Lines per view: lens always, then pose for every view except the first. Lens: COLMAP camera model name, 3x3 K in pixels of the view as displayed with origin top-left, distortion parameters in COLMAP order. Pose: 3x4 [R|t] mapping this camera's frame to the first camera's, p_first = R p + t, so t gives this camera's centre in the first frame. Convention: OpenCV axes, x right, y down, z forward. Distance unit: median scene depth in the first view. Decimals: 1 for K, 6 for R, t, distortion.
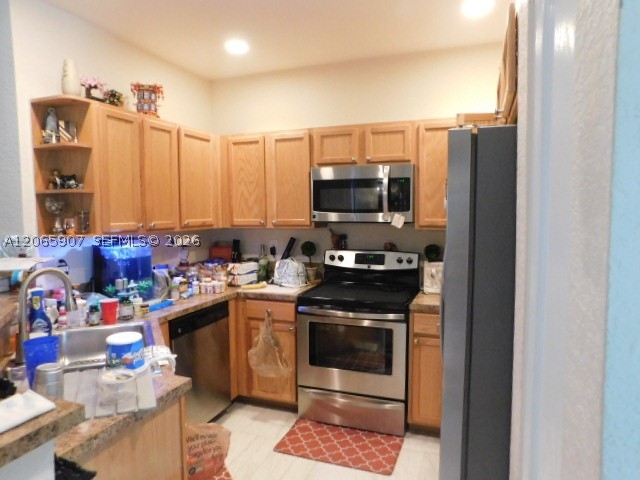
lens RADIAL K [[424.6, 0, 320.0], [0, 424.6, 241.2], [0, 0, 1]] dist [-0.069441, 0.057839]
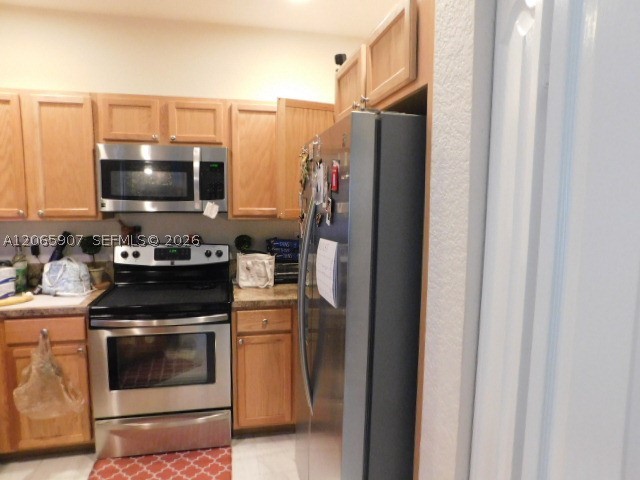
lens RADIAL K [[424.6, 0, 319.0], [0, 424.6, 240.6], [0, 0, 1]] dist [-0.069441, 0.057839]
pose [[0.841793, -0.042873, 0.538095, -0.100942], [0.025656, 0.998892, 0.039451, -0.012694], [-0.539190, -0.019404, 0.841961, 0.117646]]
